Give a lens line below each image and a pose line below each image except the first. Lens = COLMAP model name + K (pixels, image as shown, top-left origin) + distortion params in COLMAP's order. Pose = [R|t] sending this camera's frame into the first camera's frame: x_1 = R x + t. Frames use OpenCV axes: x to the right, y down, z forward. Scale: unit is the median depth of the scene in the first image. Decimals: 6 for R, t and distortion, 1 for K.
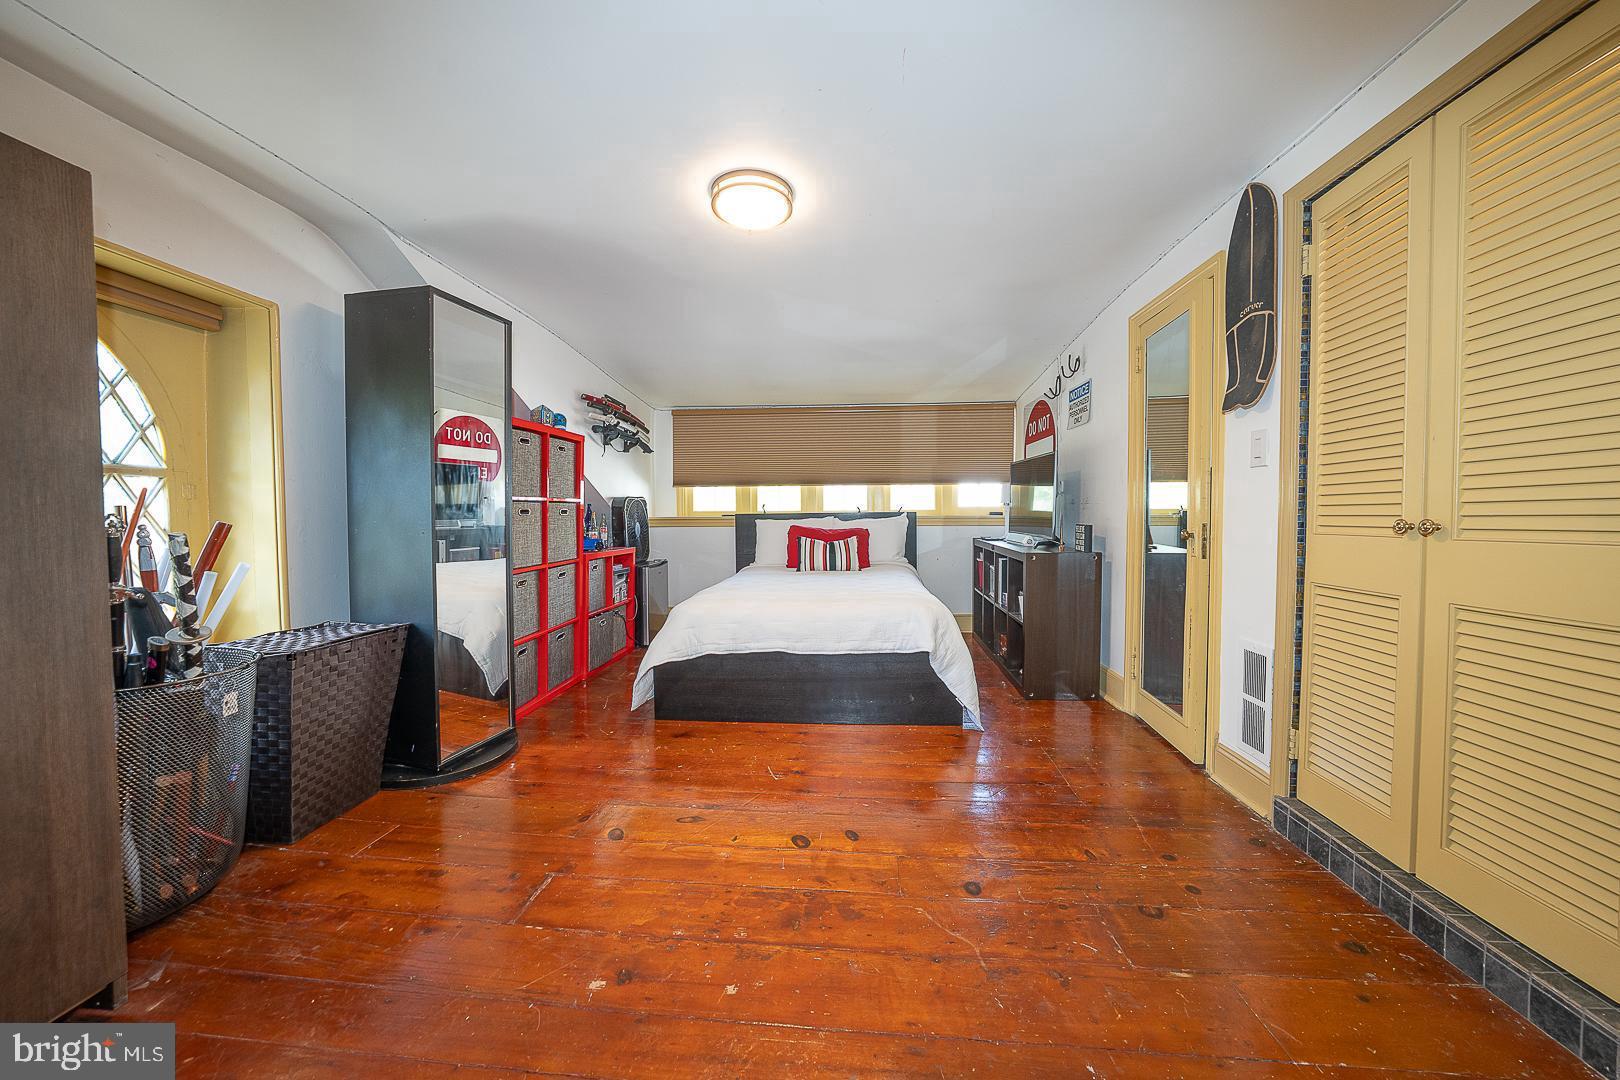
lens RADIAL K [[556.0, 0, 813.3], [0, 556.0, 534.4], [0, 0, 1]] dist [-0.030717, 0.006919]
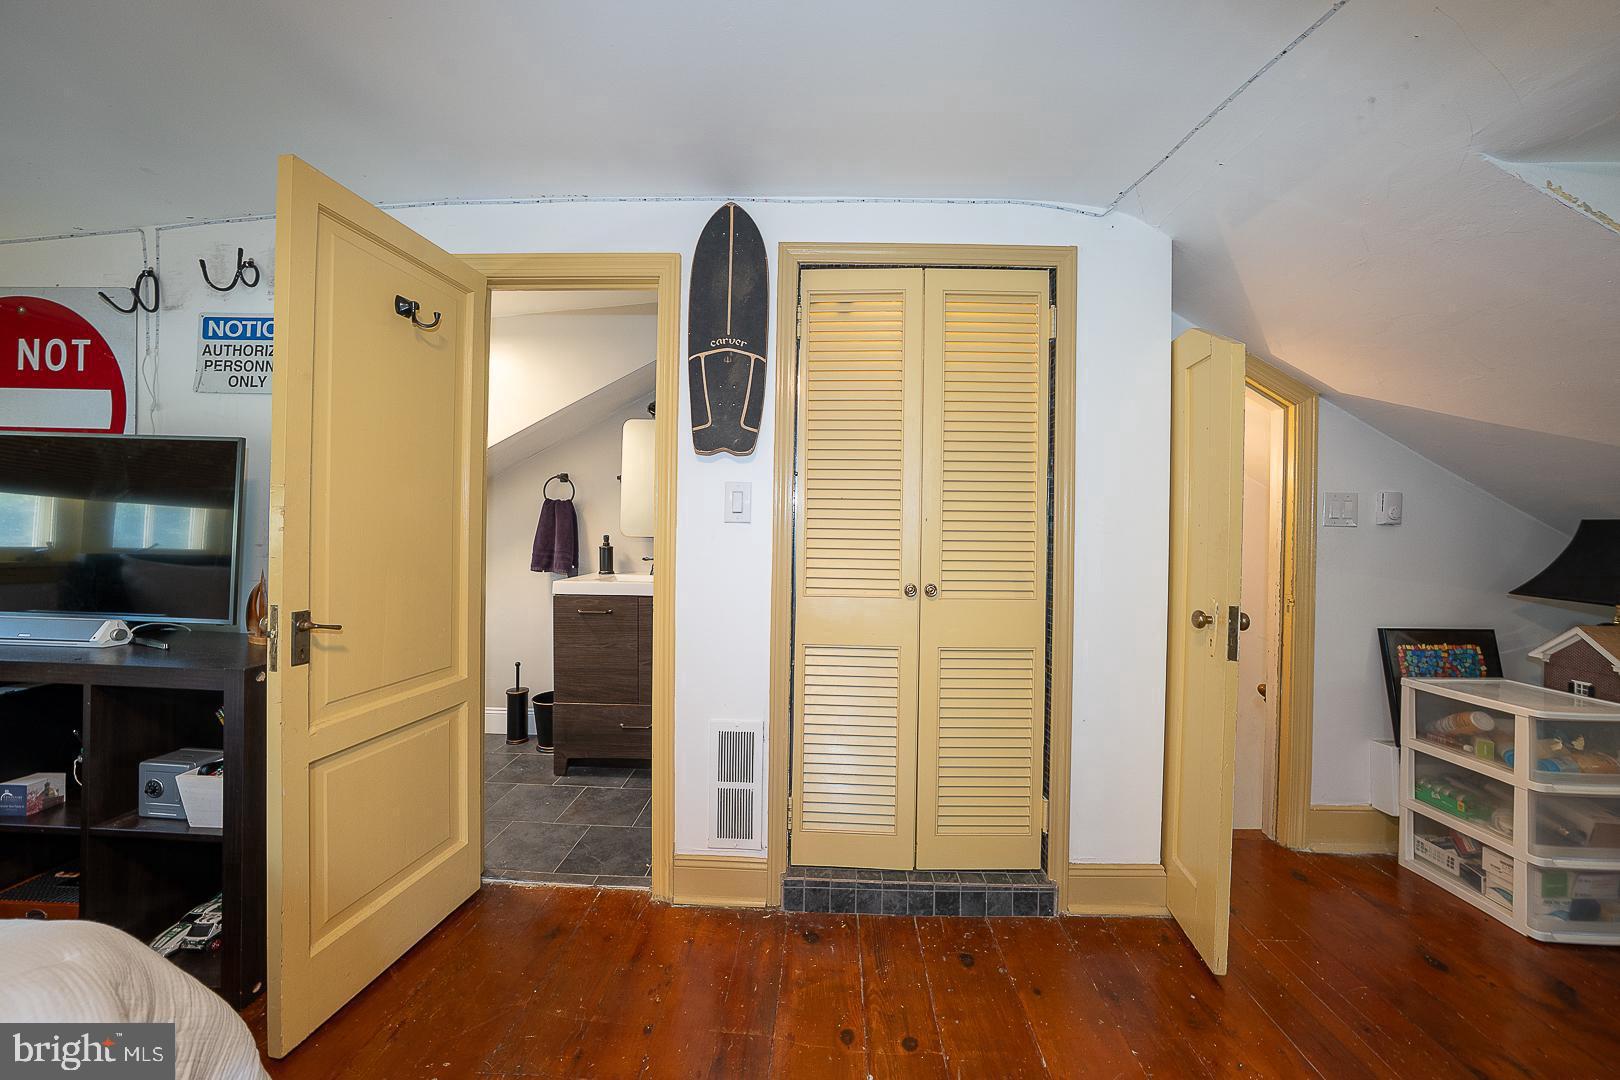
lens RADIAL K [[556.0, 0, 813.3], [0, 556.0, 534.4], [0, 0, 1]] dist [-0.030717, 0.006919]
pose [[-0.061231, 0.003007, 0.998119, -0.069567], [0.018319, 0.999830, -0.001888, -0.071425], [-0.997956, 0.018169, -0.061275, 0.659647]]
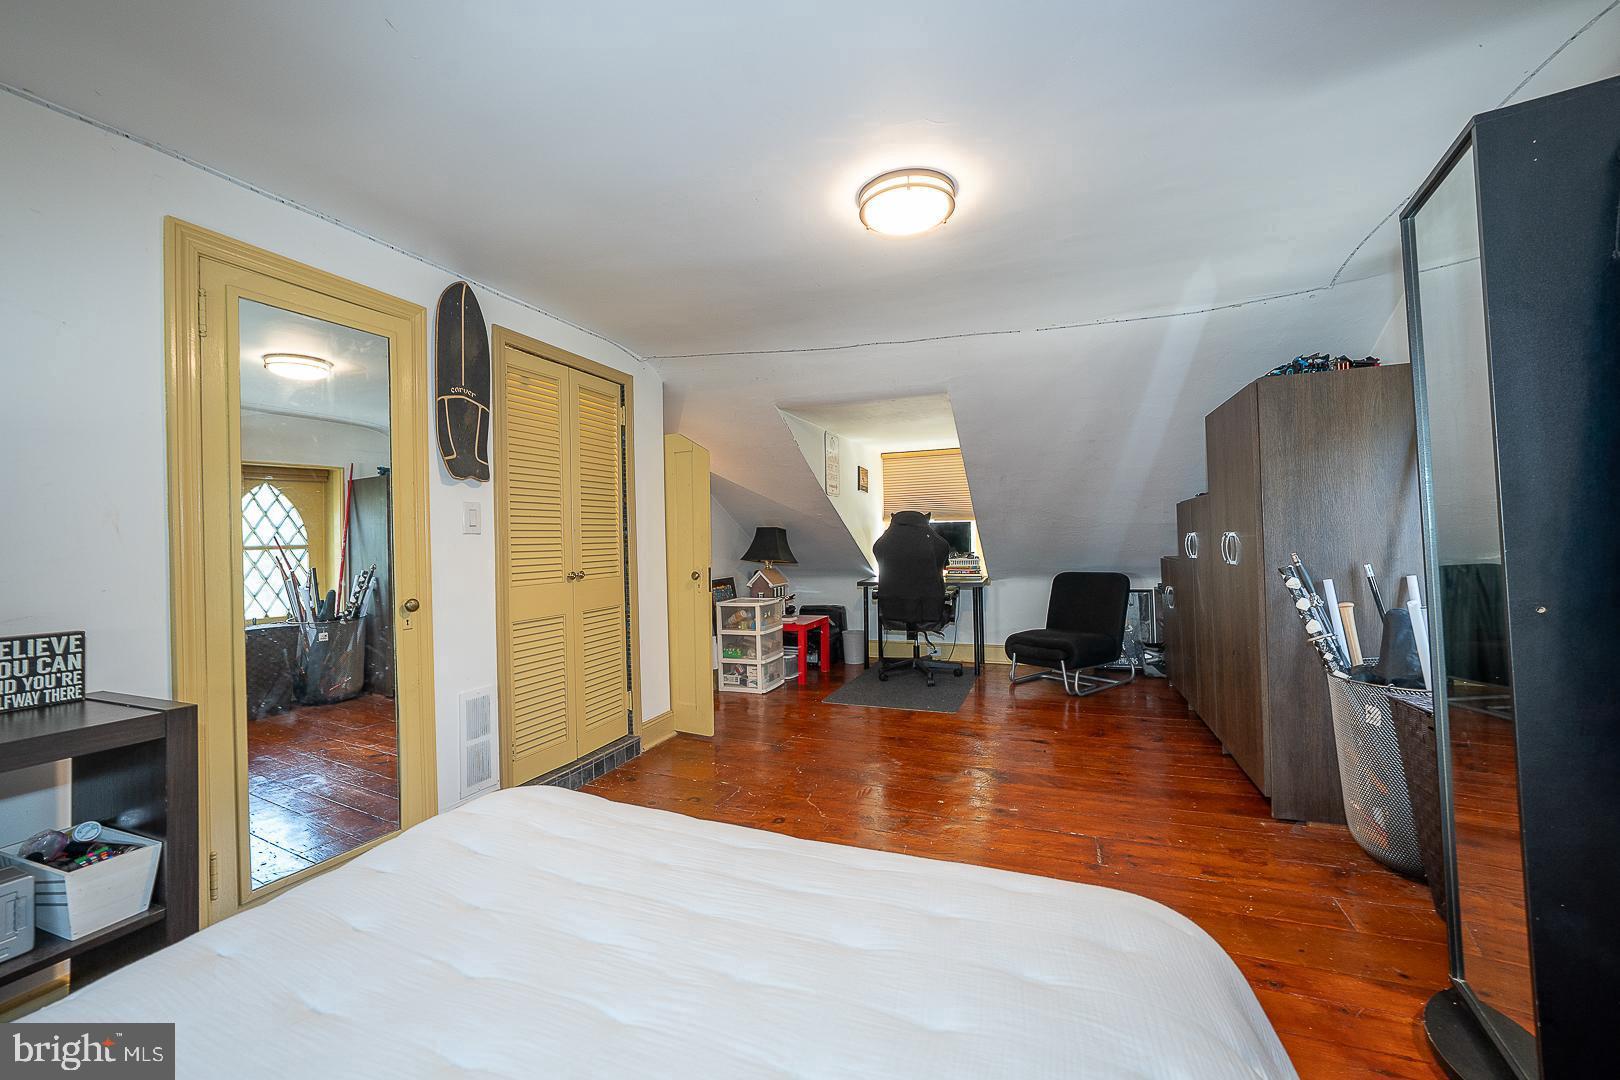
lens RADIAL K [[640.6, 0, 814.4], [0, 640.6, 535.1], [0, 0, 1]] dist [-0.000532, -0.000002]
pose [[-0.959149, 0.030919, 0.281207, -0.174152], [0.039199, 0.998946, 0.023866, -0.089224], [-0.280173, 0.033915, -0.959350, 1.475400]]
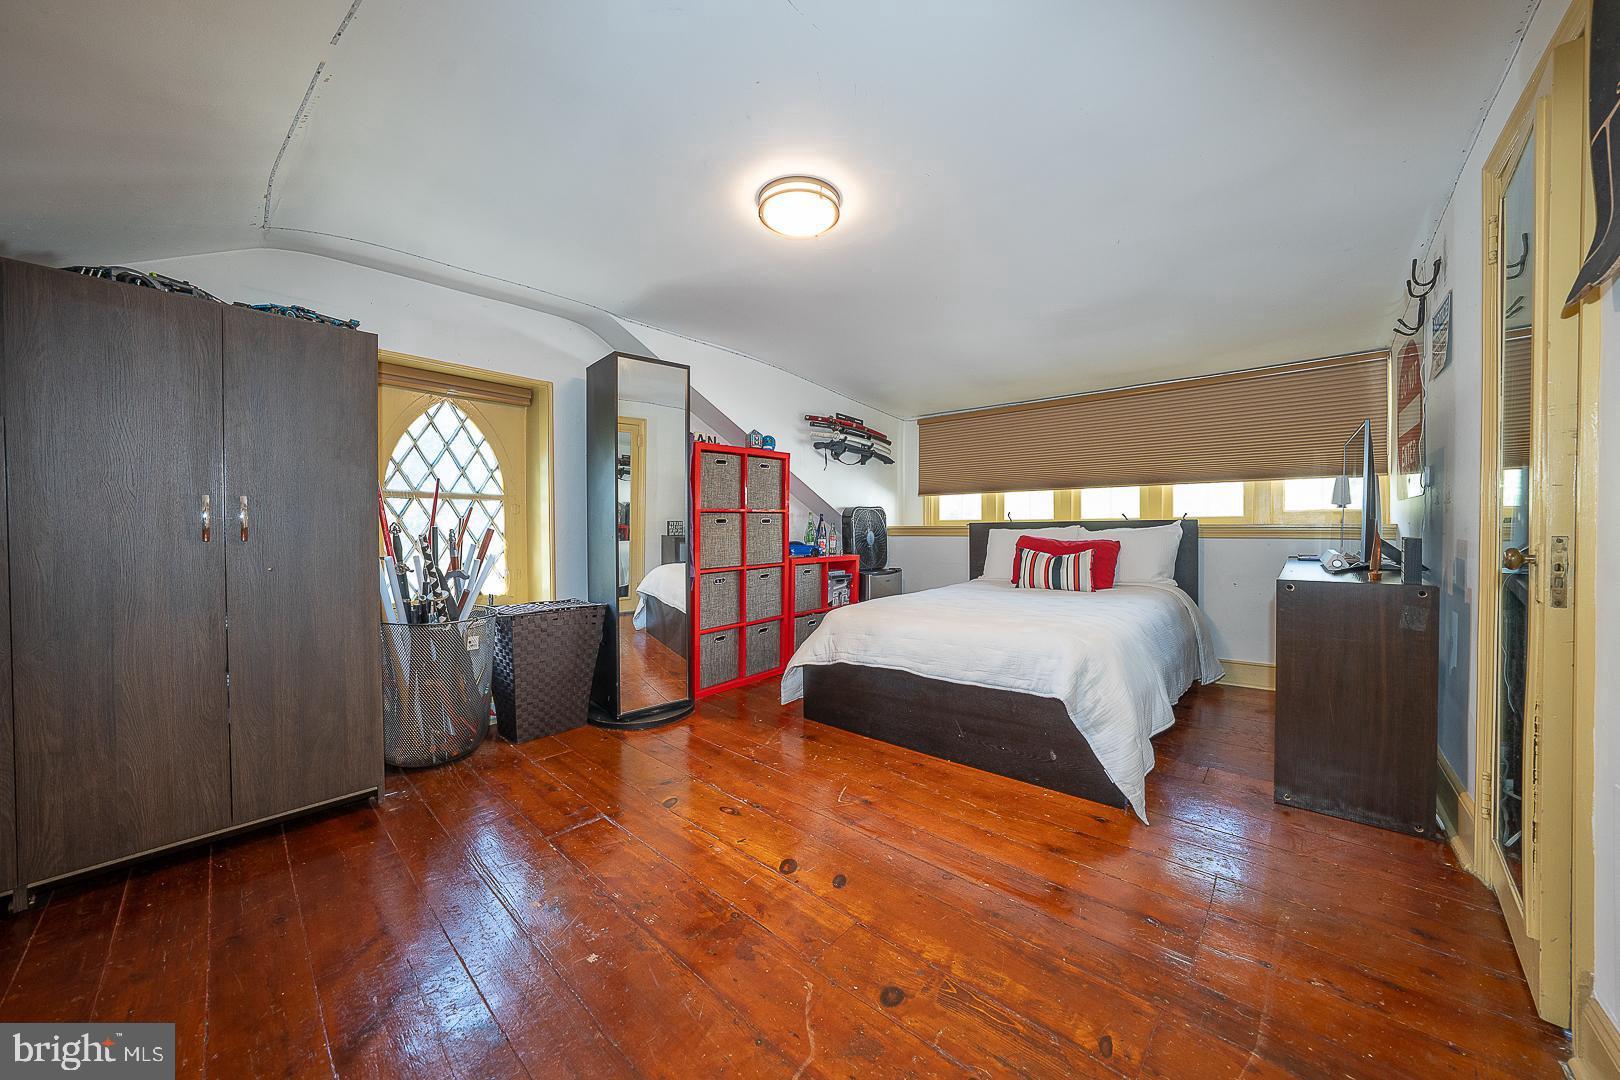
lens RADIAL K [[556.0, 0, 813.3], [0, 556.0, 534.4], [0, 0, 1]] dist [-0.030717, 0.006919]
pose [[0.801898, 0.008596, -0.597398, 0.375041], [-0.019324, 0.999747, -0.011553, -0.002402], [0.597148, 0.020808, 0.801861, 0.166489]]
